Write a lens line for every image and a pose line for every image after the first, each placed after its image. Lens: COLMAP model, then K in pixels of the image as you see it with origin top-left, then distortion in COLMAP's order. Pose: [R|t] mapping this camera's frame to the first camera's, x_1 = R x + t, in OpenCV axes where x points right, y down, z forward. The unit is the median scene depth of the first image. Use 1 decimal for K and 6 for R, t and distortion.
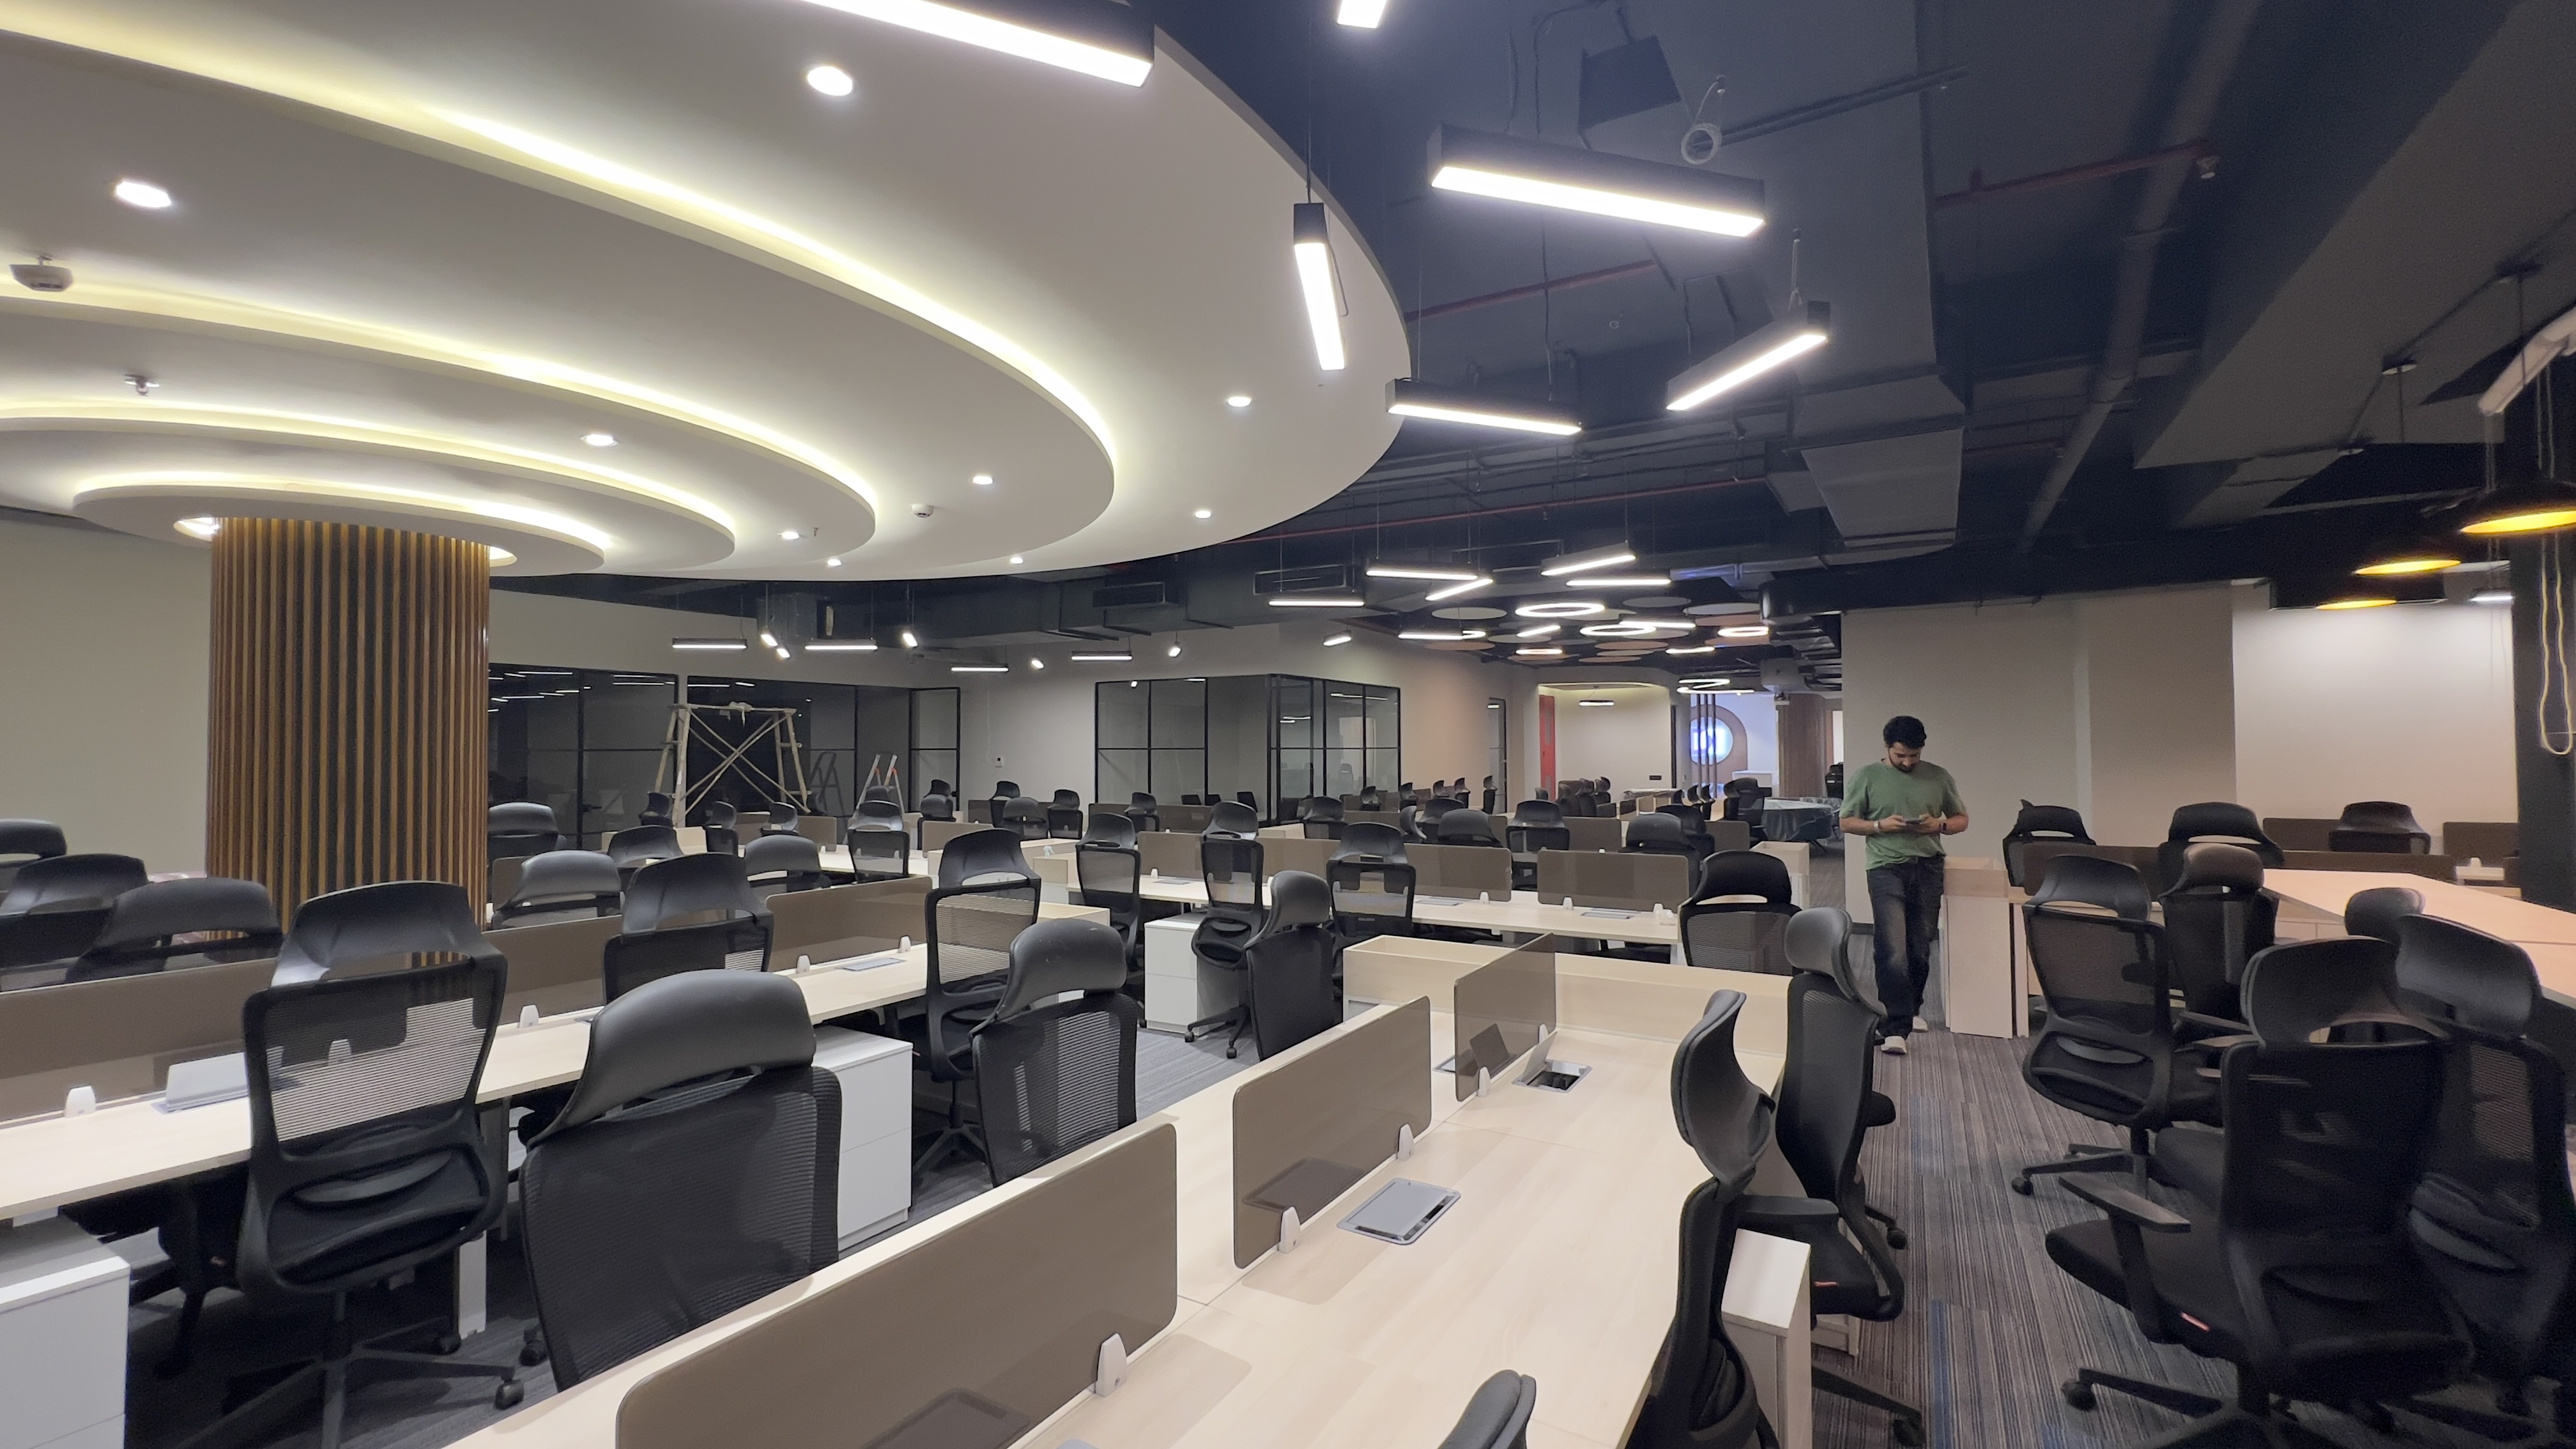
lens RADIAL K [[1045.5, 0, 1290.9], [0, 1045.5, 724.3], [0, 0, 1]] dist [0.000988, 0.000340]
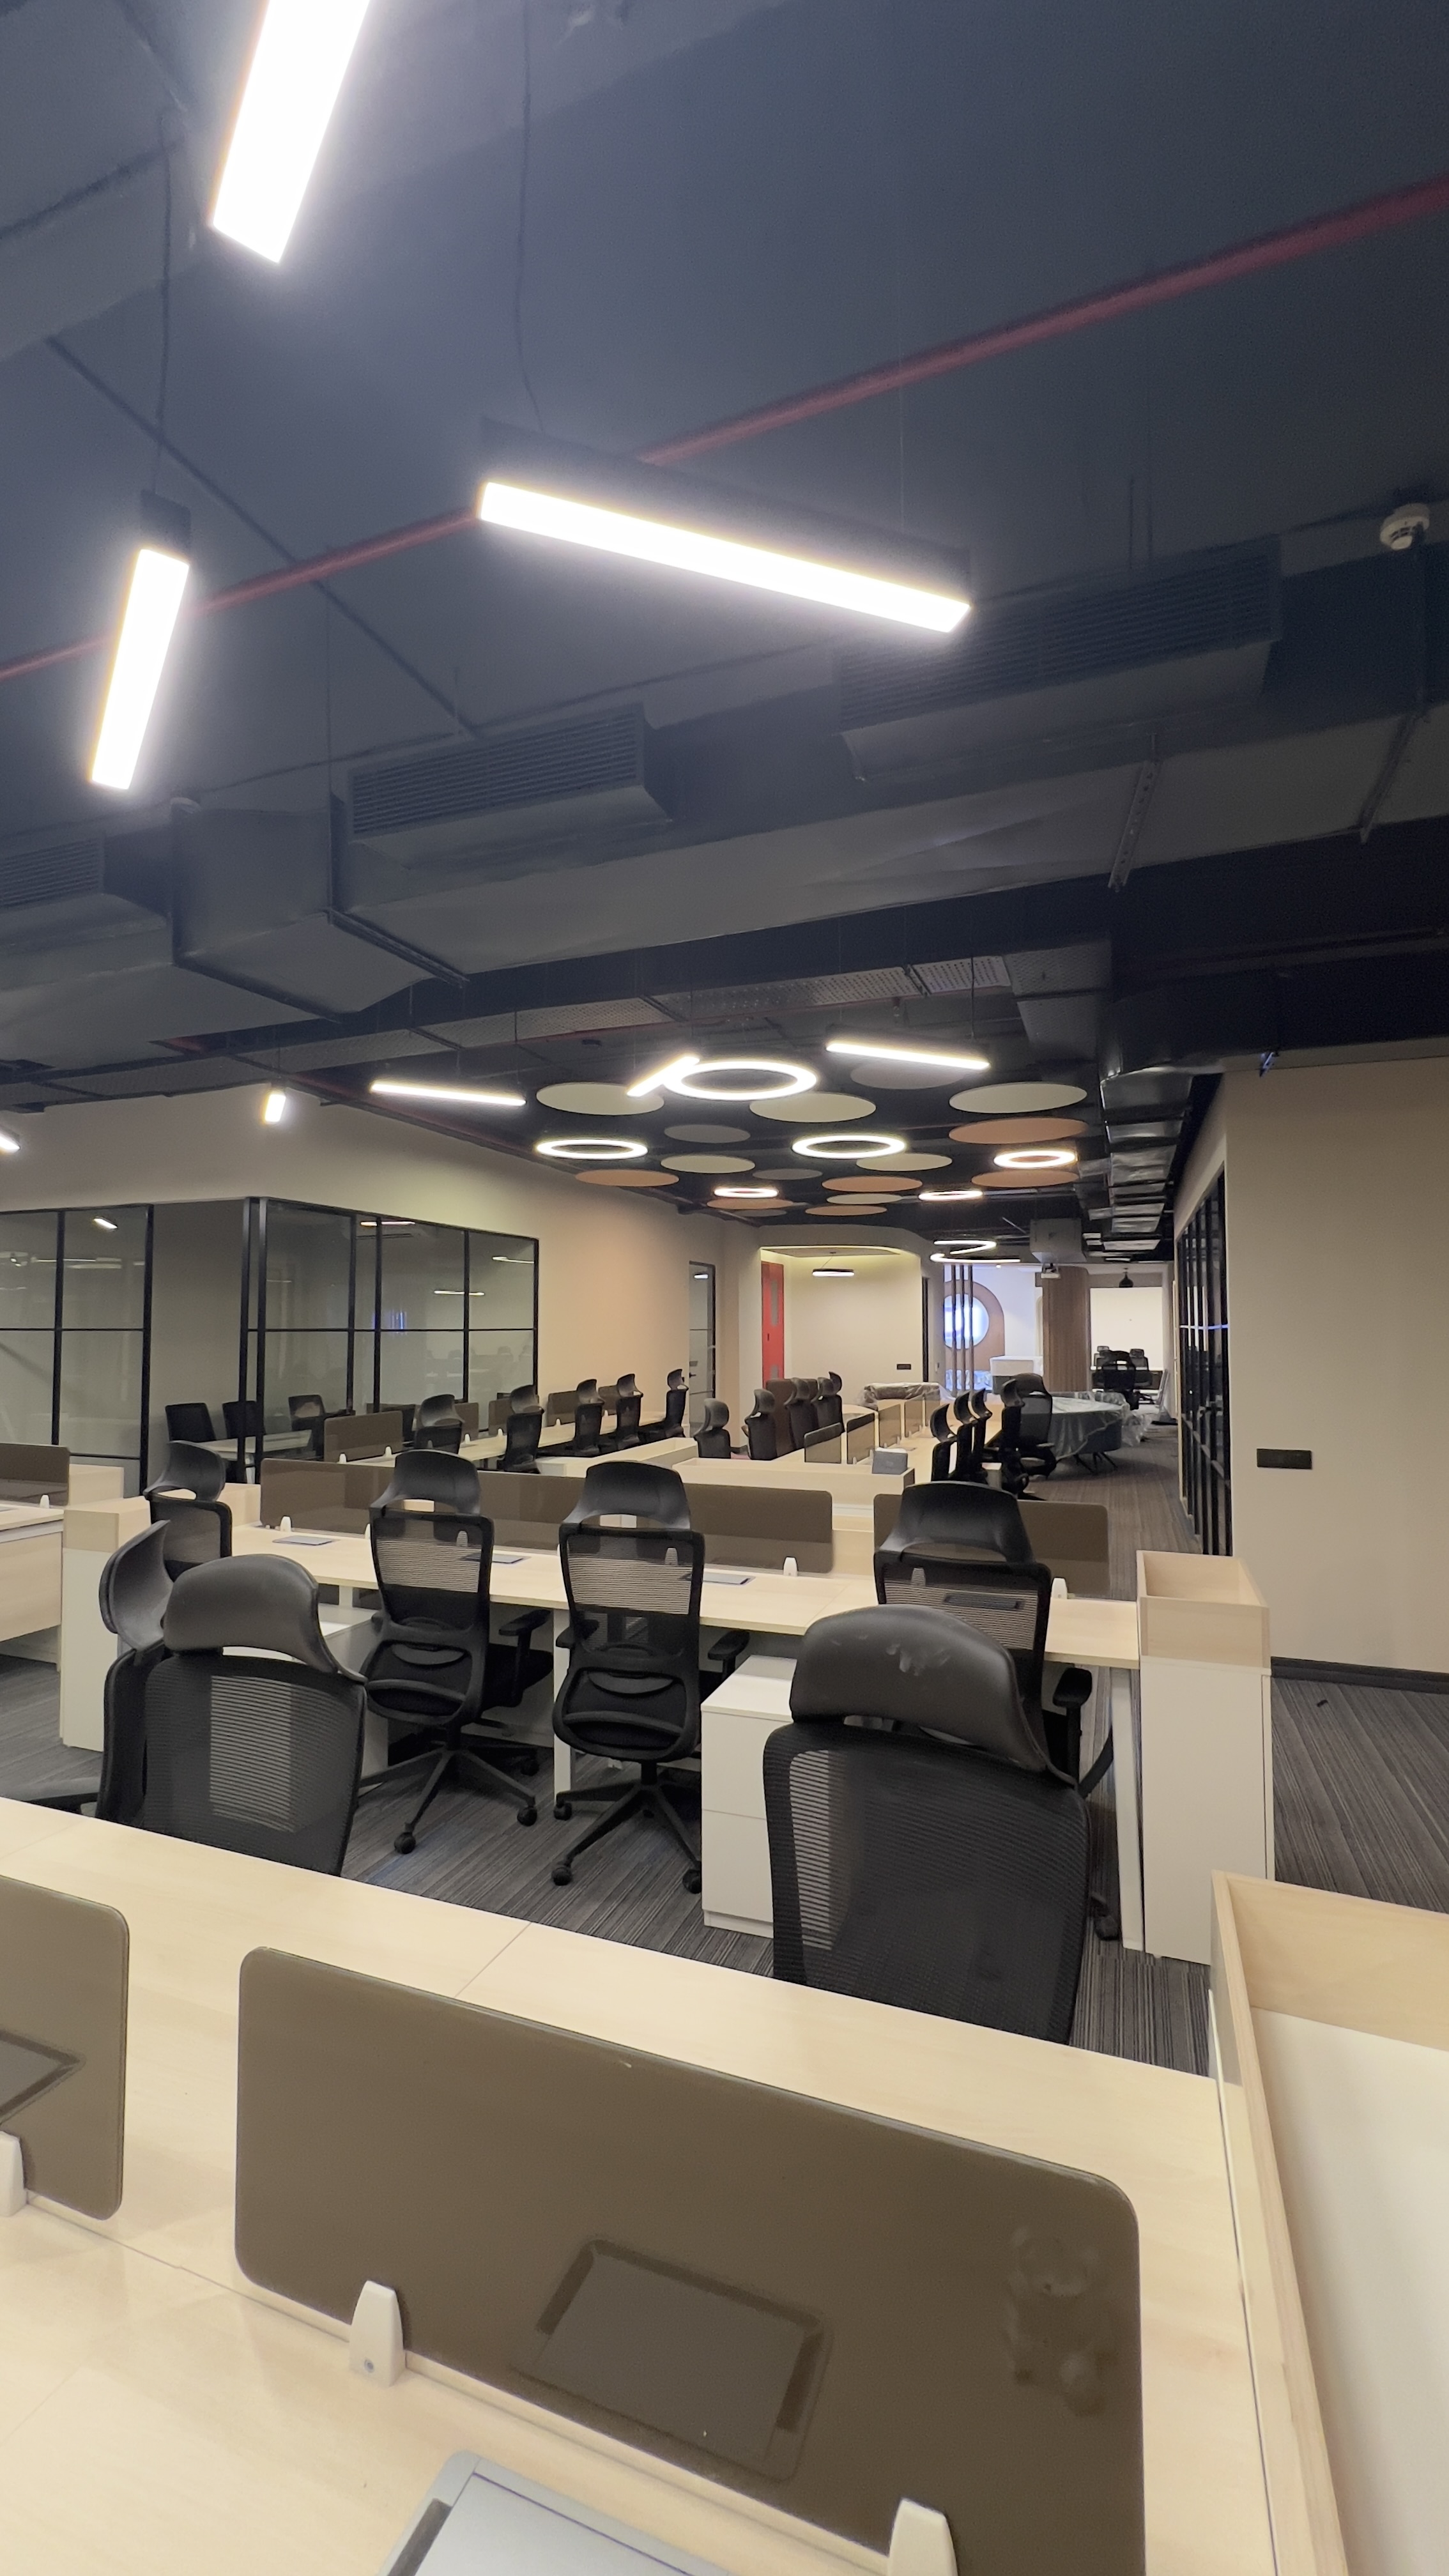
lens RADIAL K [[1032.3, 0, 732.1], [0, 1032.3, 1280.7], [0, 0, 1]] dist [0.002973, 0.000266]
pose [[0.985421, 0.012647, 0.169665, 0.270564], [-0.008862, 0.999695, -0.023045, 0.013353], [-0.169905, 0.021206, 0.985232, 0.776501]]
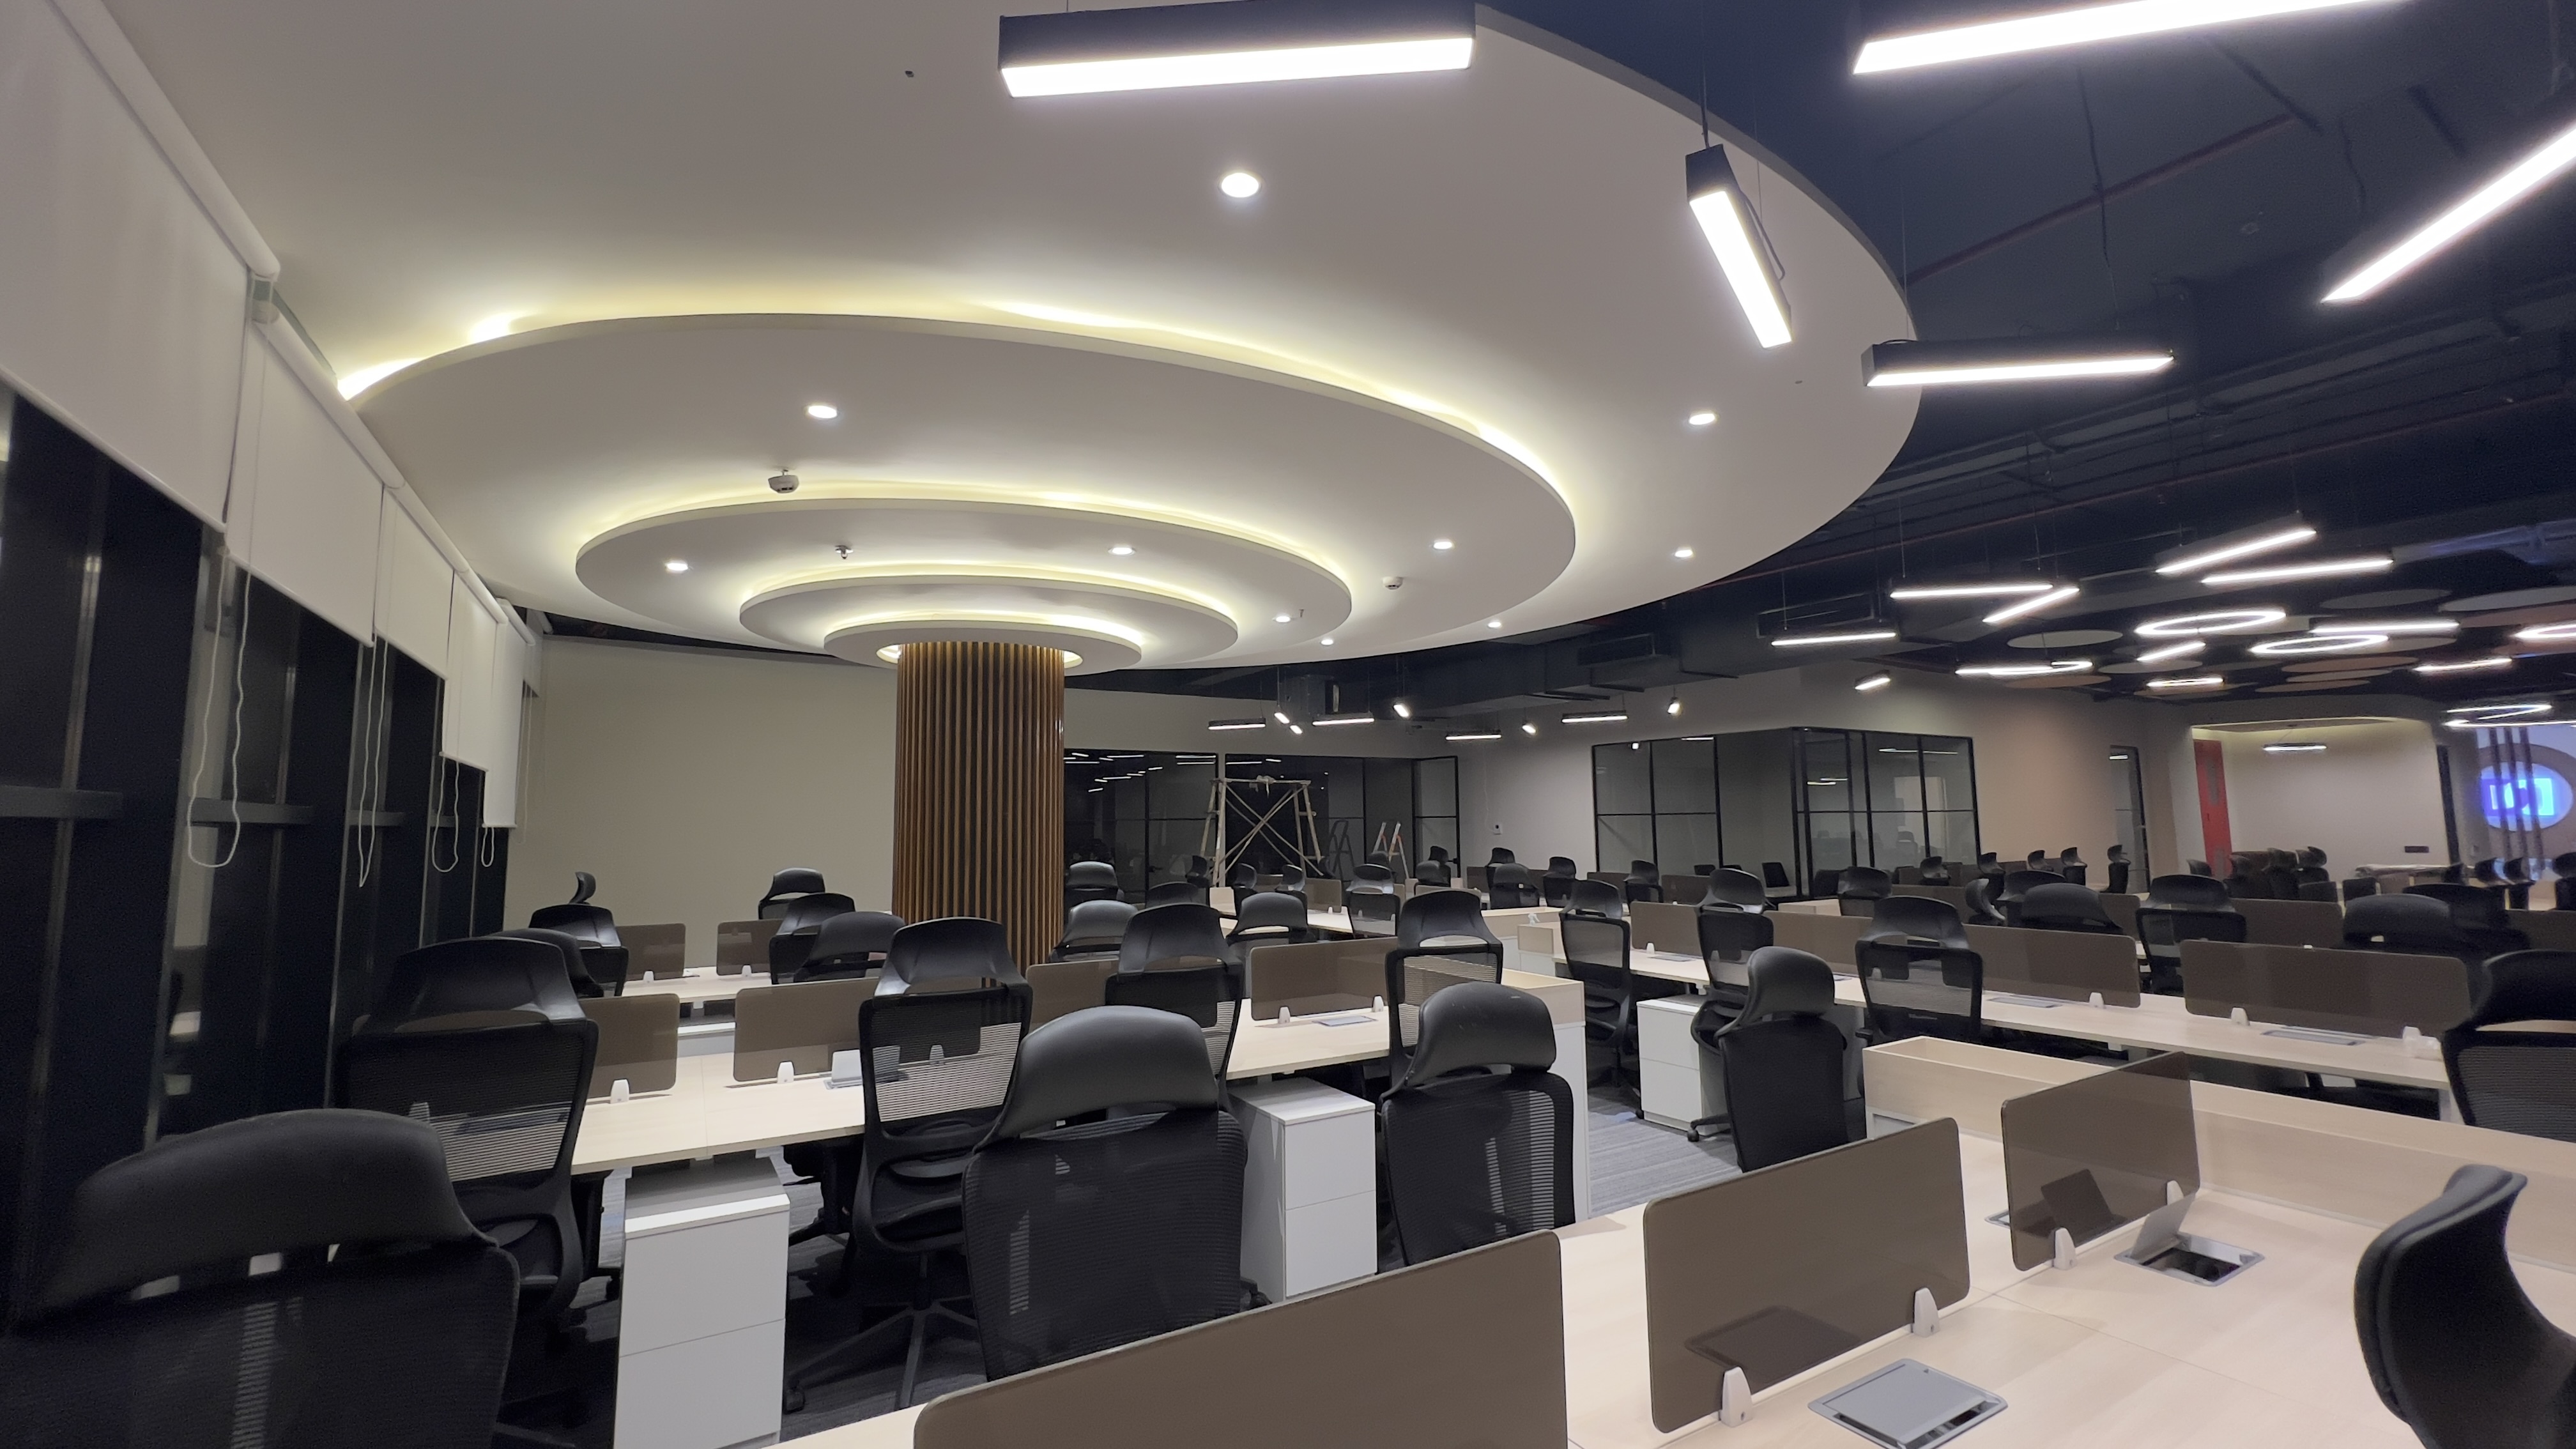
lens RADIAL K [[1045.5, 0, 1284.8], [0, 1045.5, 724.7], [0, 0, 1]] dist [0.000988, 0.000340]
pose [[0.882345, -0.051190, -0.467810, 0.029859], [0.019607, 0.997202, -0.072138, 0.008671], [0.470194, 0.054479, 0.880880, 0.036388]]
